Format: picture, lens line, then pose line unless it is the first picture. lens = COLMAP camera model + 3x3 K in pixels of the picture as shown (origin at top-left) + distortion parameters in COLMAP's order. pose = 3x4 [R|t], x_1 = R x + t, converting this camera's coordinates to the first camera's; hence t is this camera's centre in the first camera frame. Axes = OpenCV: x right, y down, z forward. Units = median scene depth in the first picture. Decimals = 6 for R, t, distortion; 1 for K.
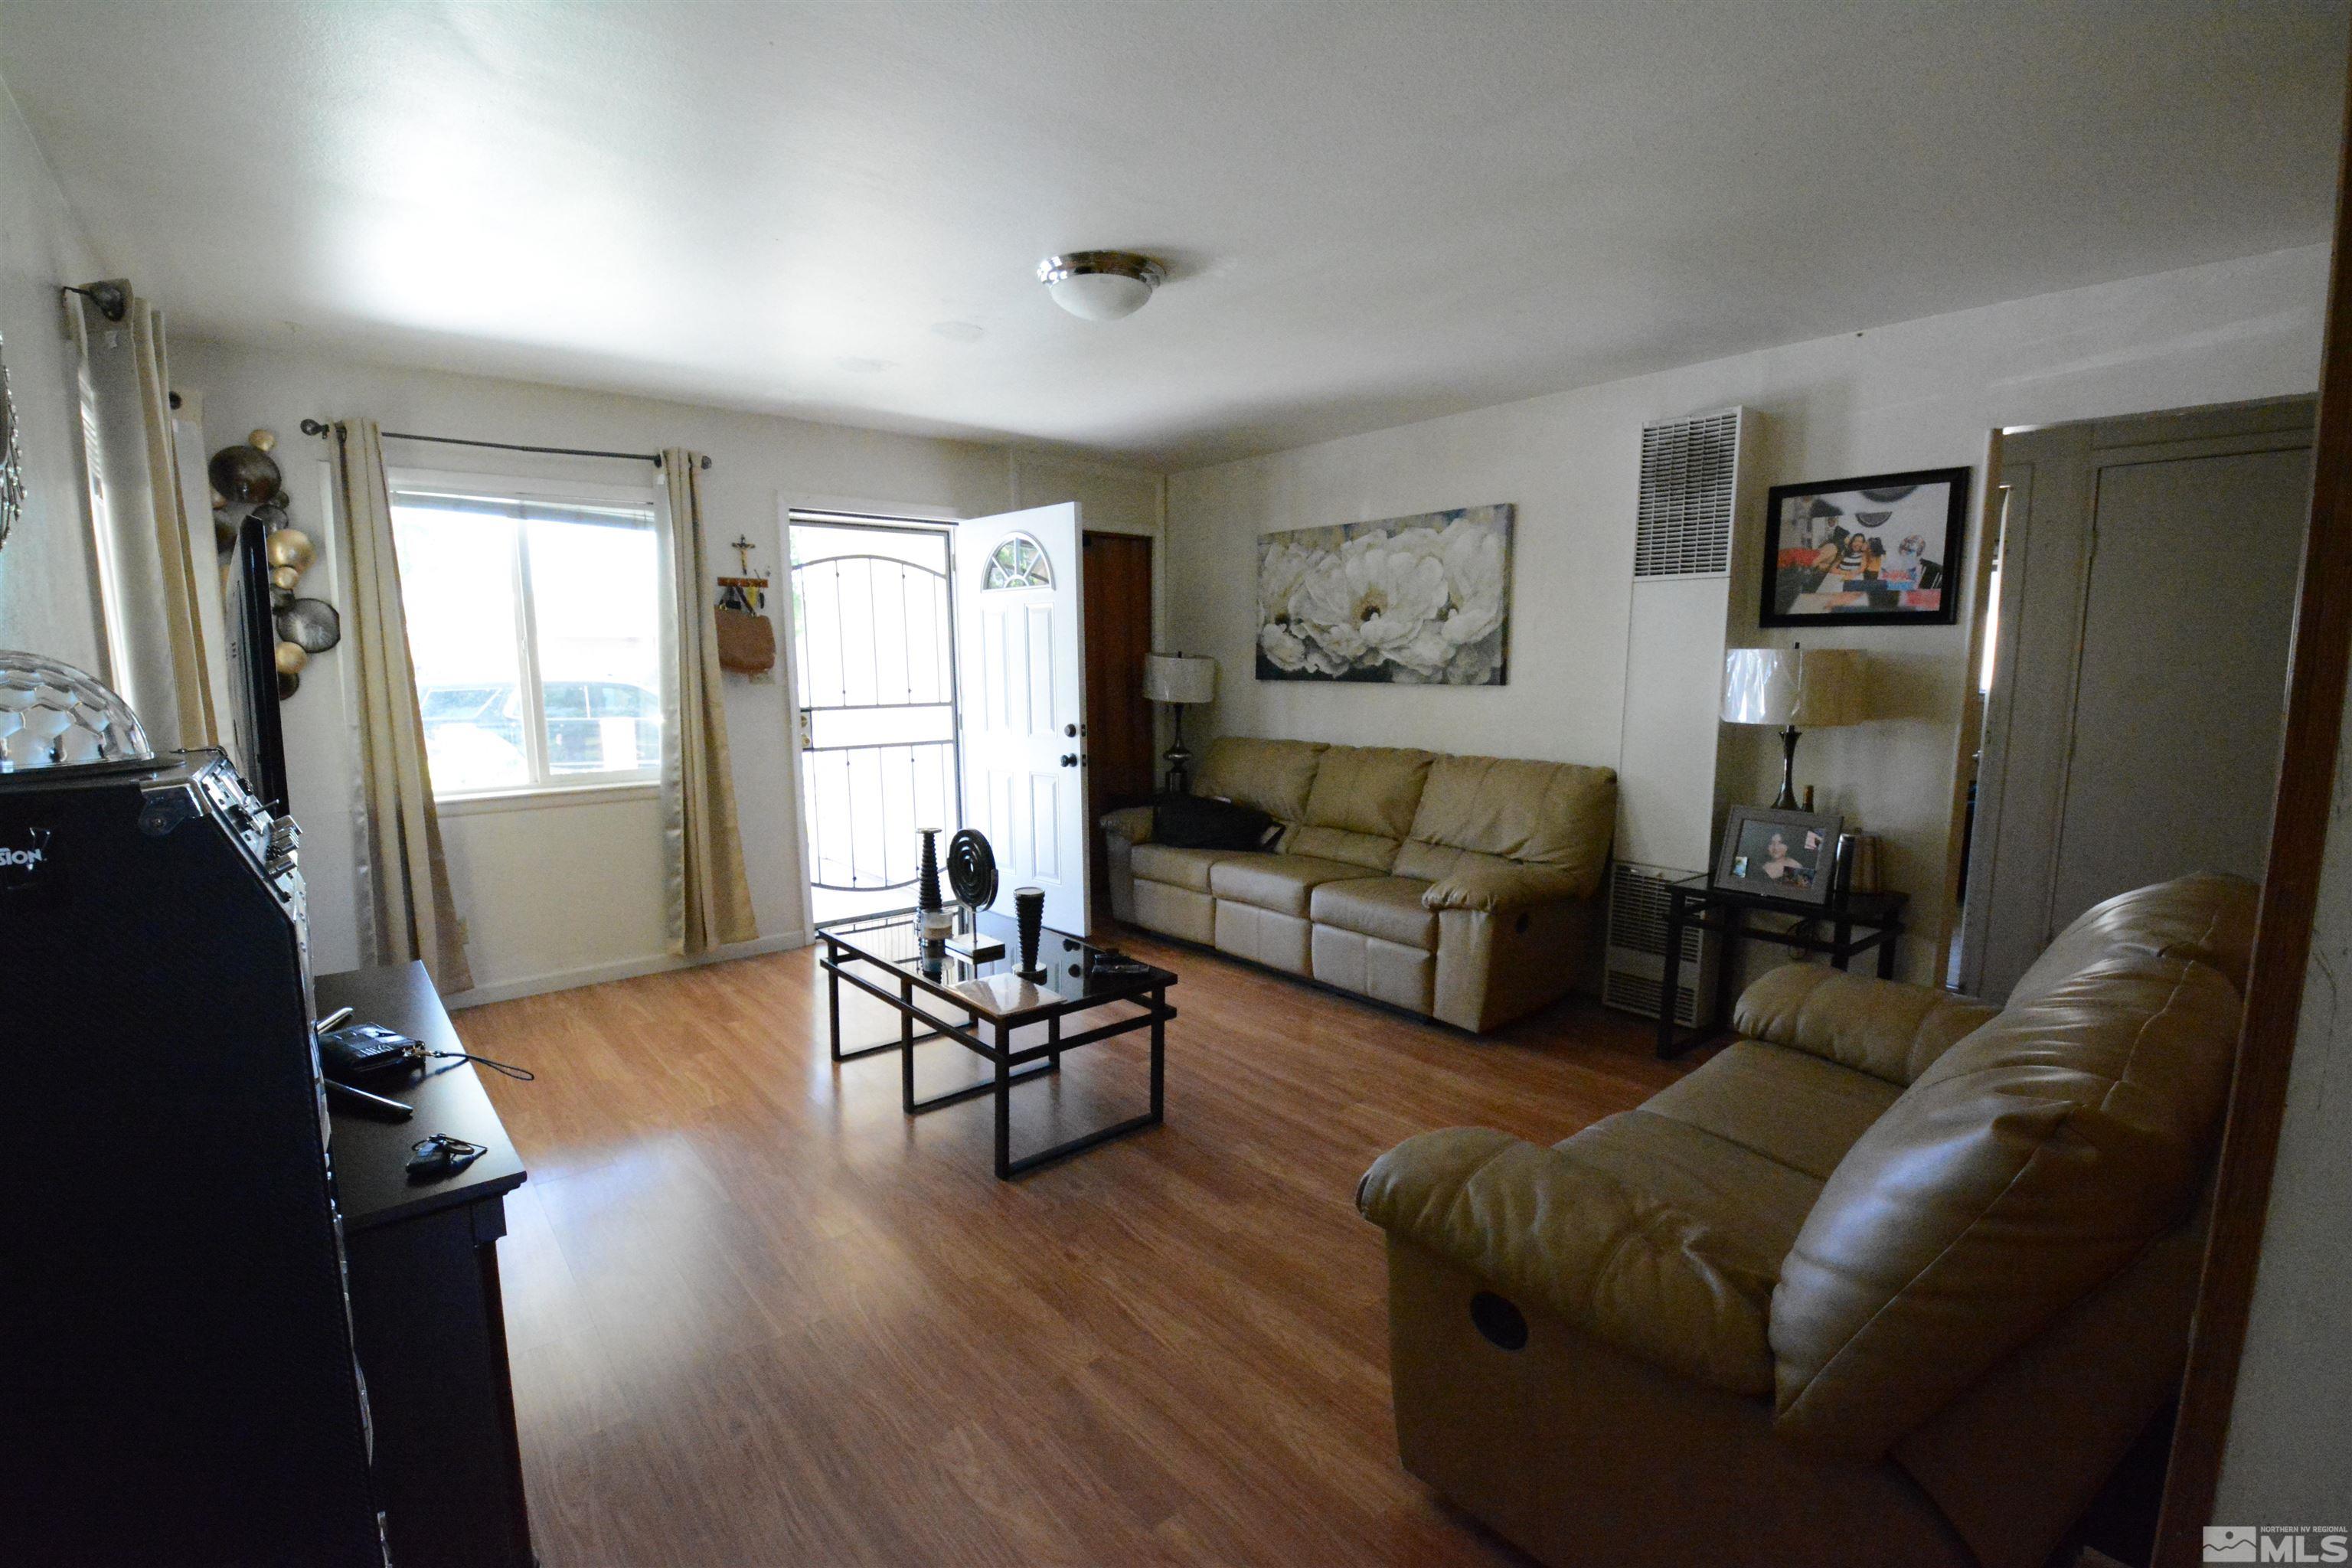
lens RADIAL K [[1048.3, 0, 1167.5], [0, 1048.3, 796.3], [0, 0, 1]] dist [0.034724, -0.040463]
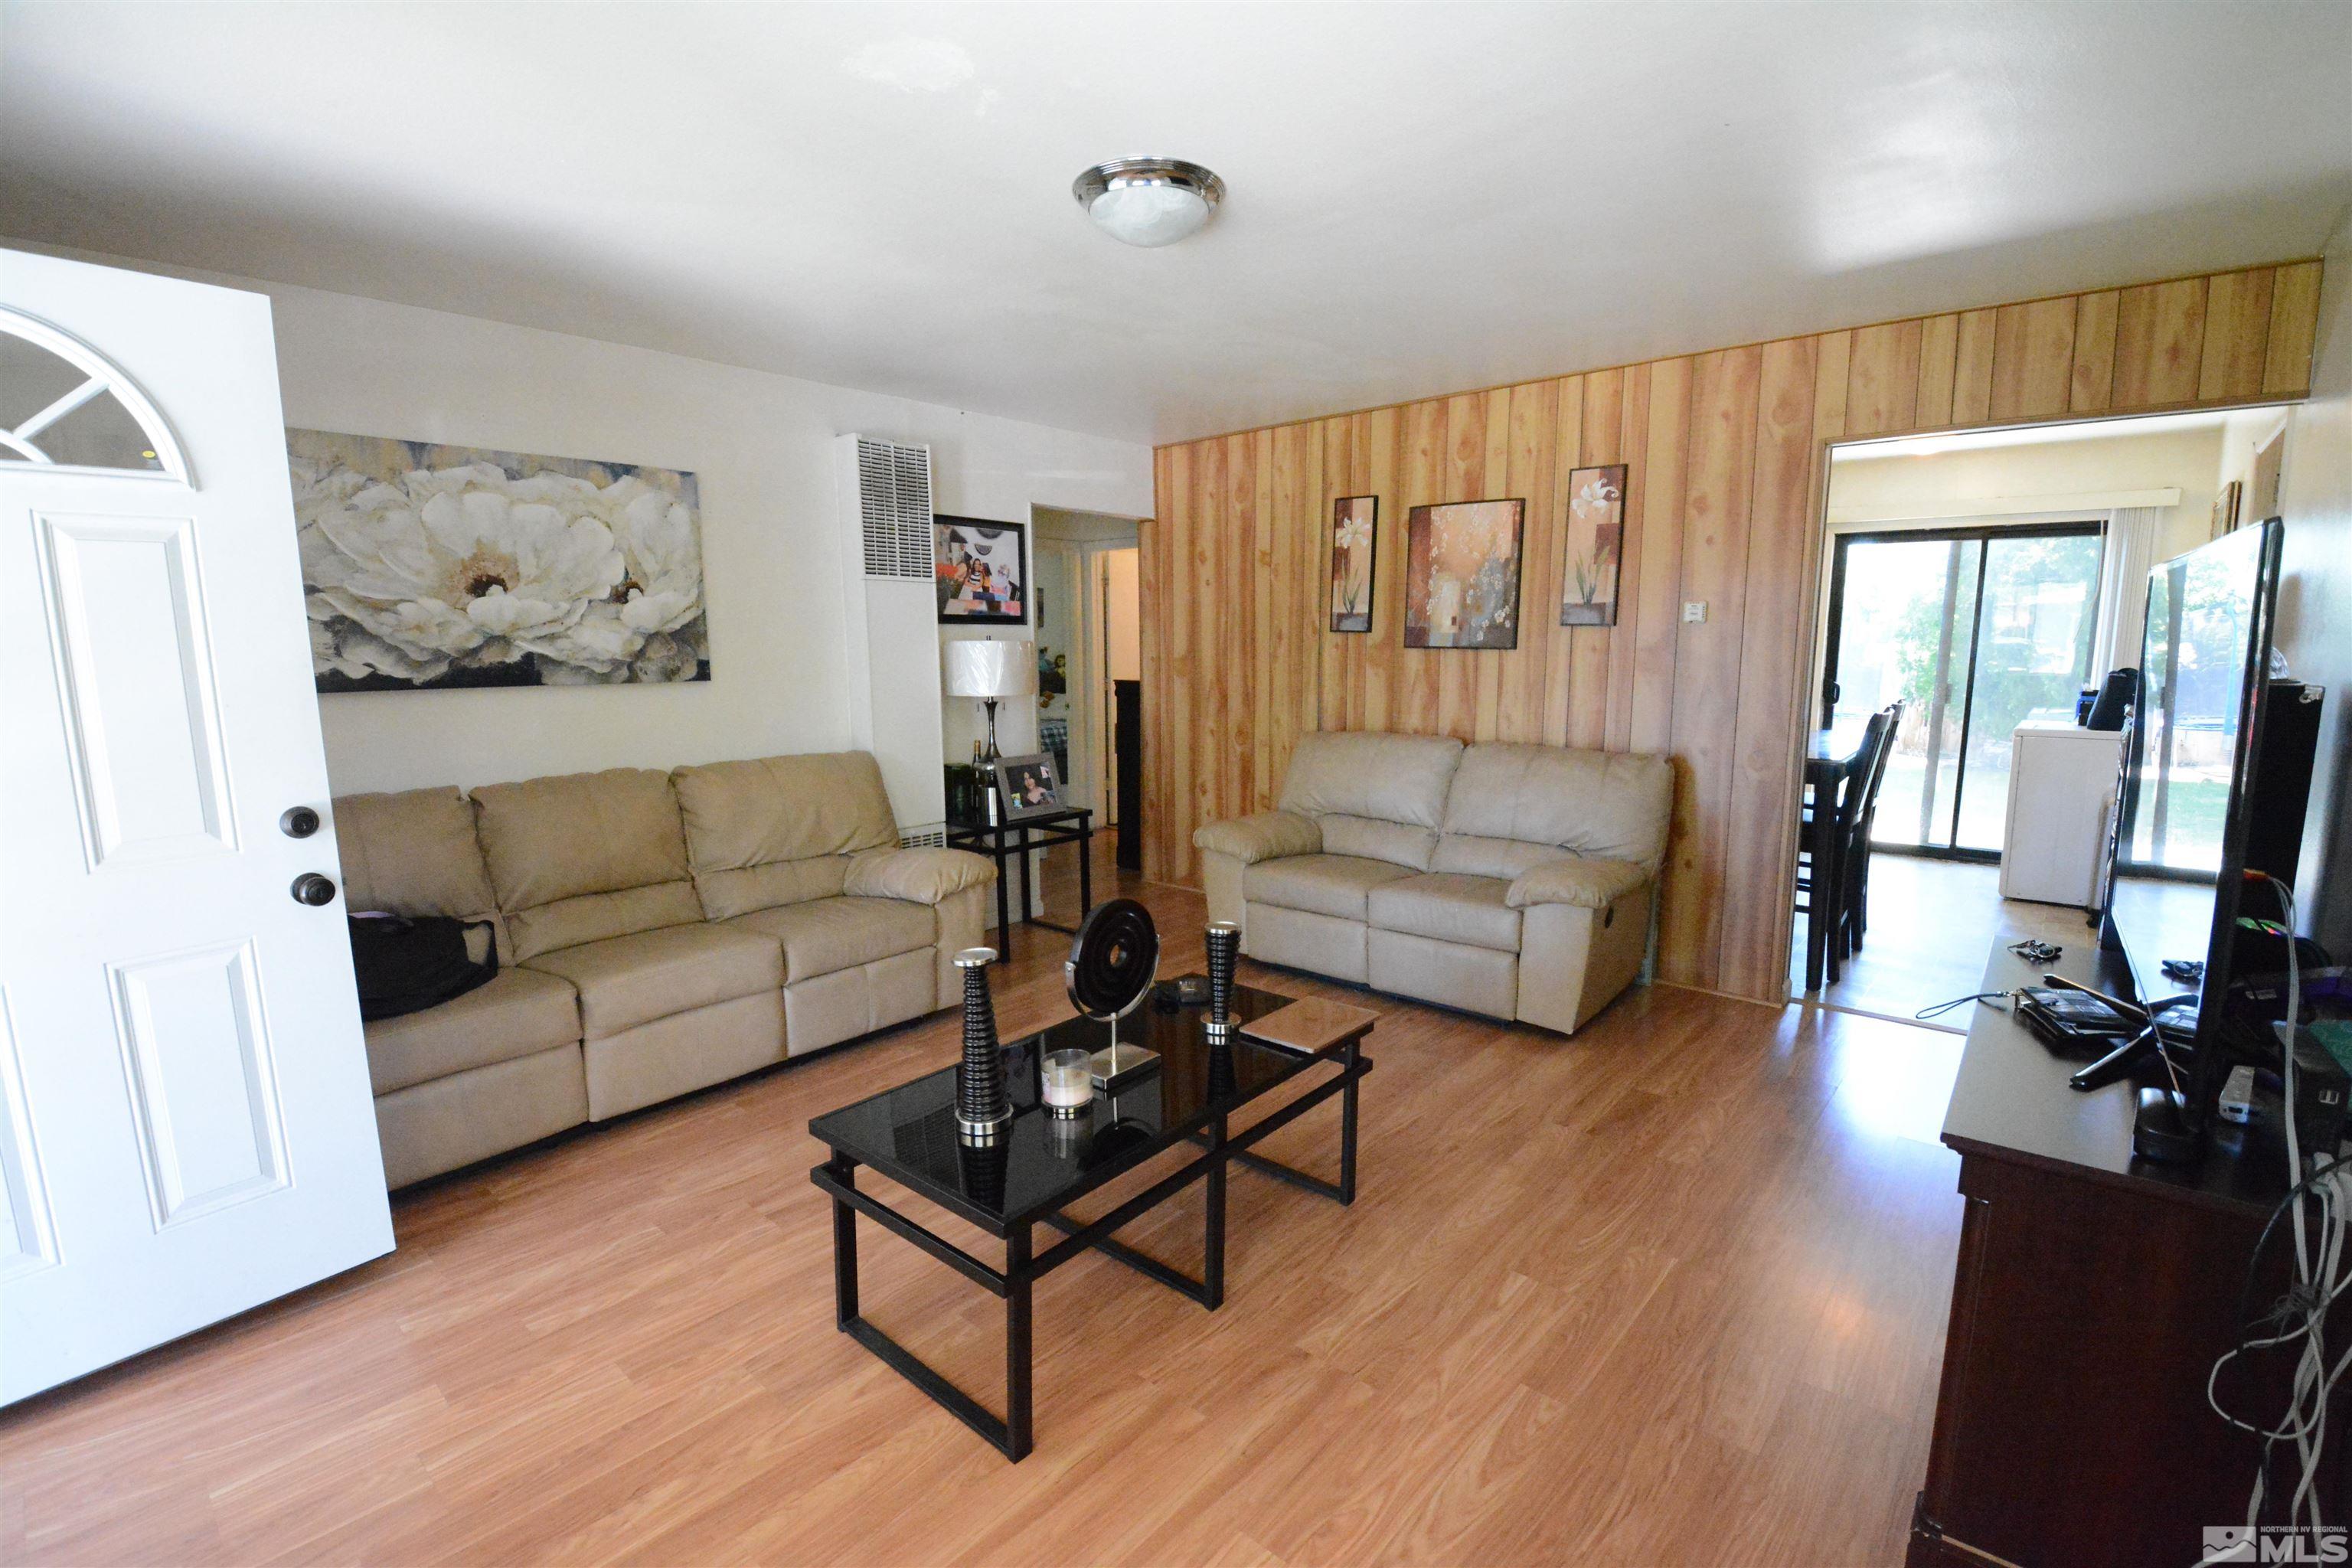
lens RADIAL K [[1048.3, 0, 1167.5], [0, 1048.3, 796.3], [0, 0, 1]] dist [0.034724, -0.040463]
pose [[-0.152129, -0.141282, 0.978211, -0.600643], [0.139909, 0.976686, 0.162820, -0.098103], [-0.978408, 0.161631, -0.128816, 0.733694]]
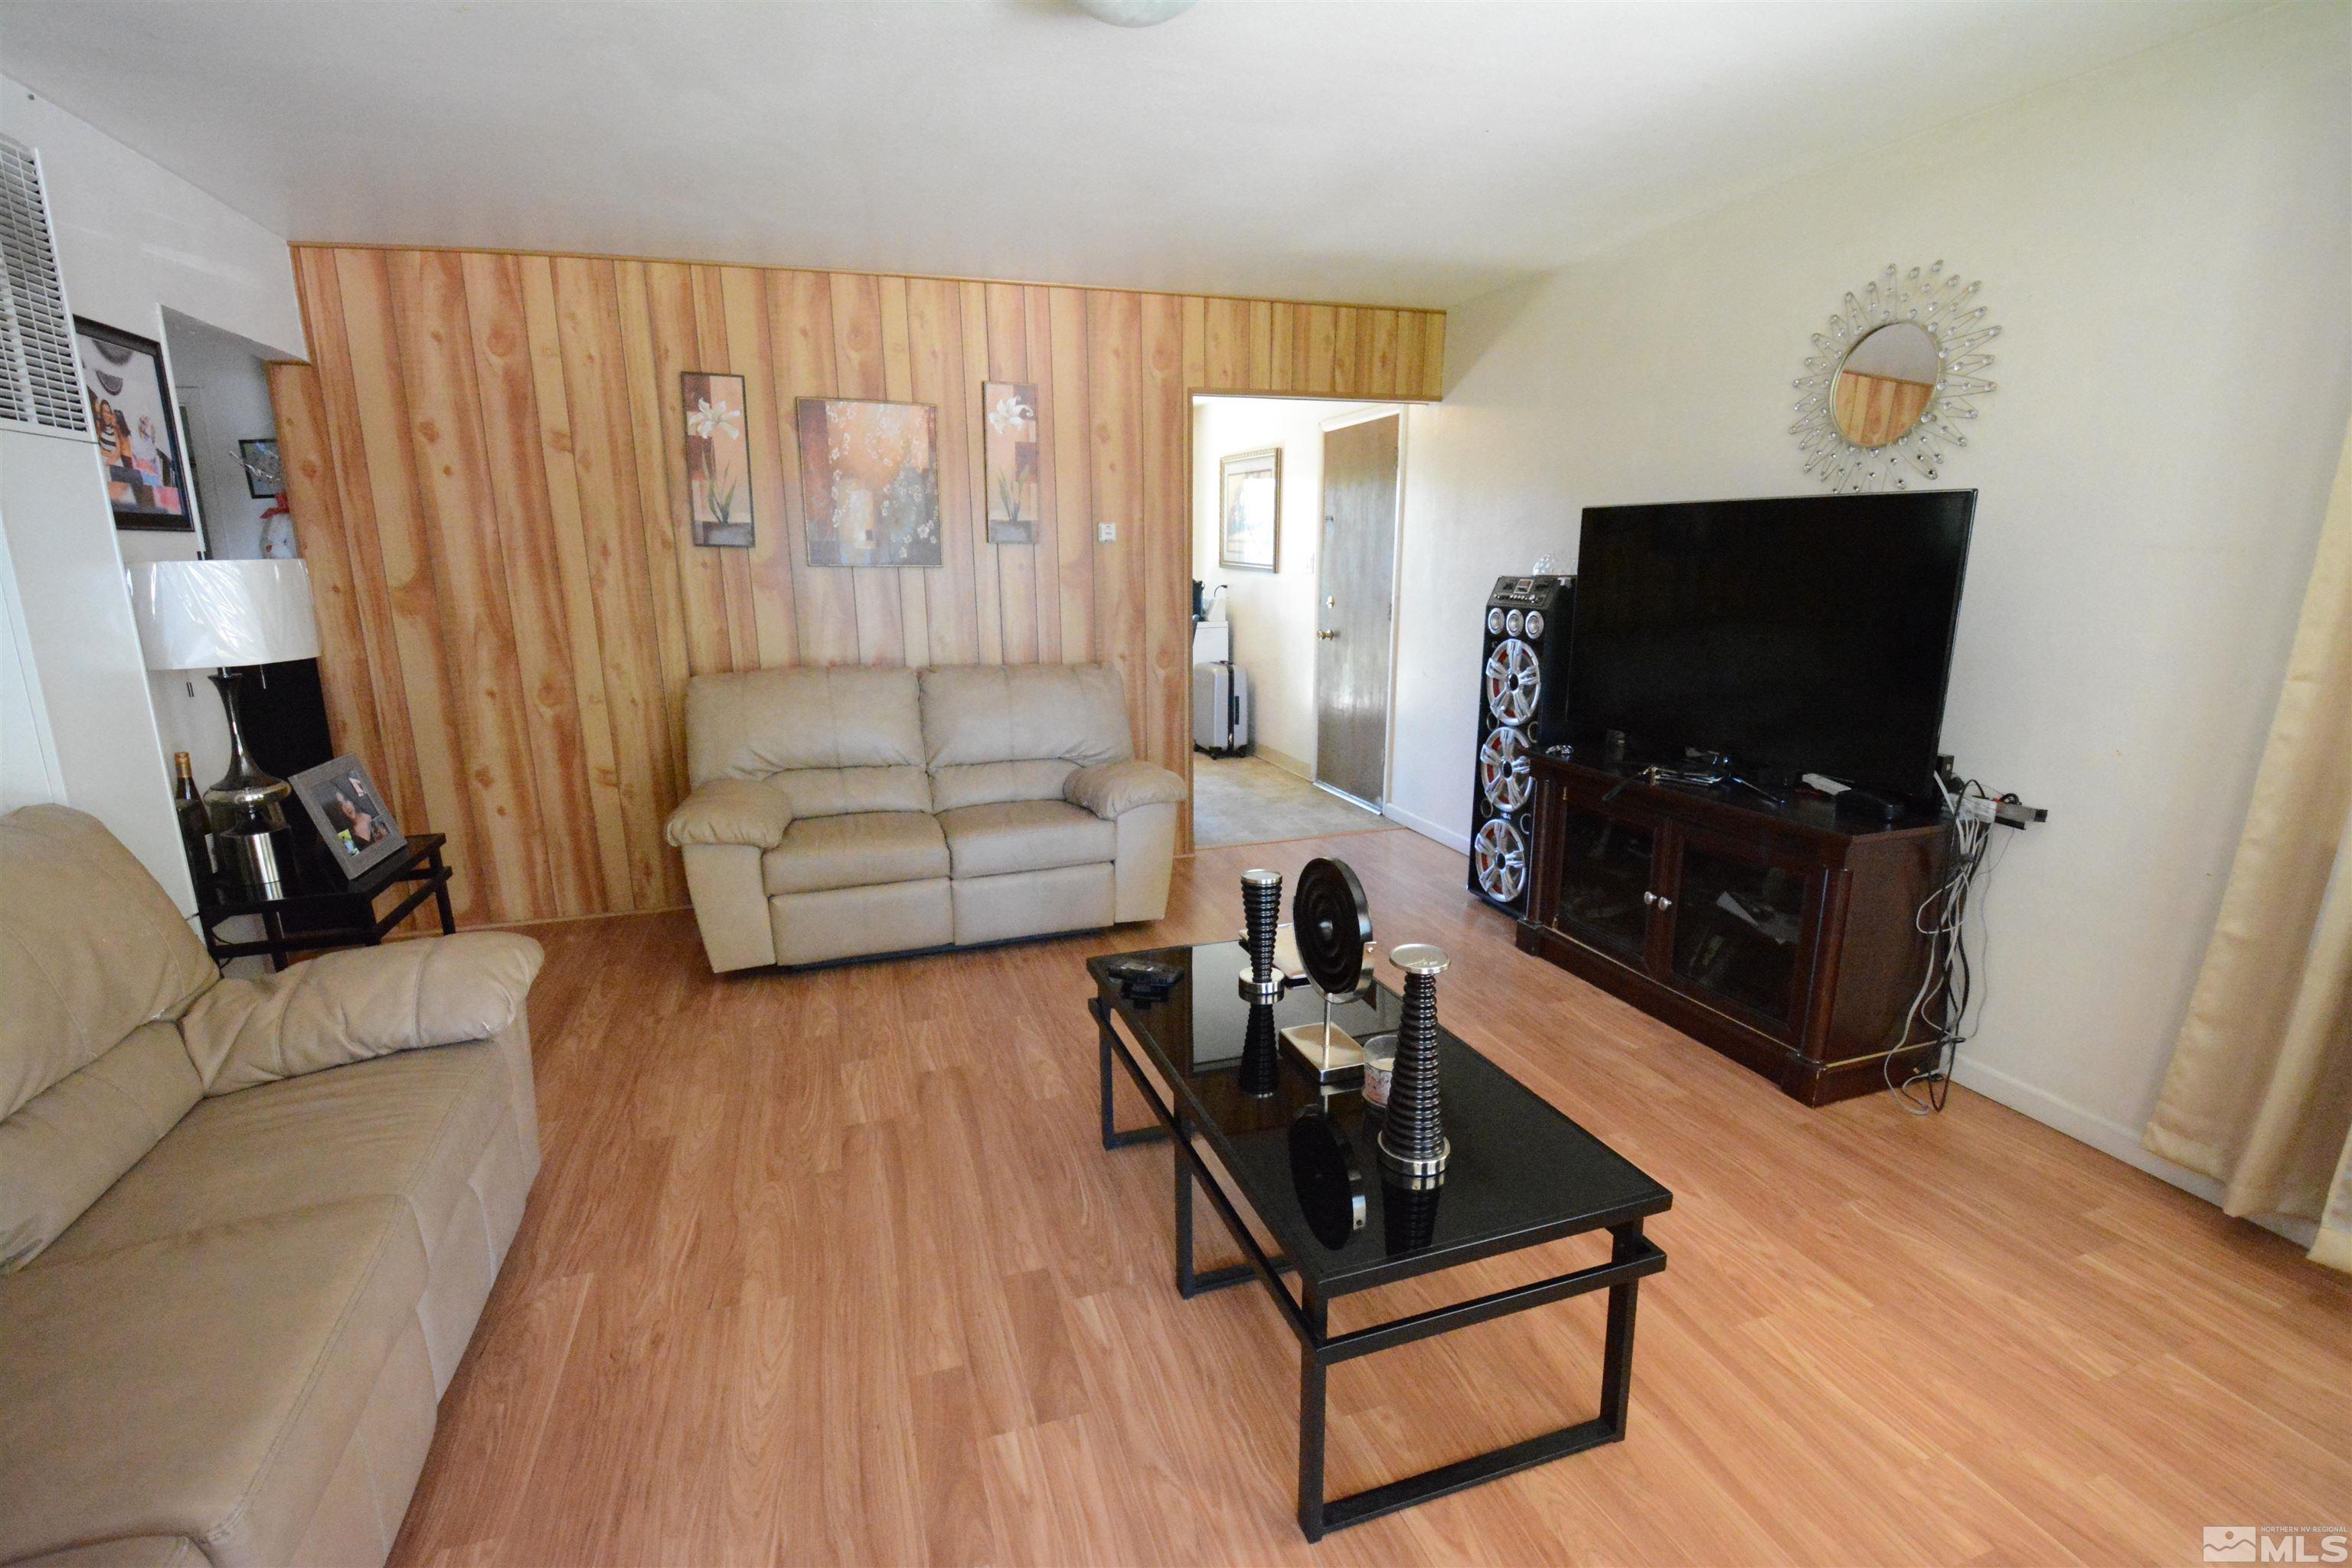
lens RADIAL K [[1057.1, 0, 1169.2], [0, 1057.1, 787.8], [0, 0, 1]] dist [0.036250, -0.032845]
pose [[-0.925324, -0.072355, 0.372211, -0.225984], [0.062349, 0.939230, 0.337580, -0.148165], [-0.374017, 0.335577, -0.864580, 1.073641]]
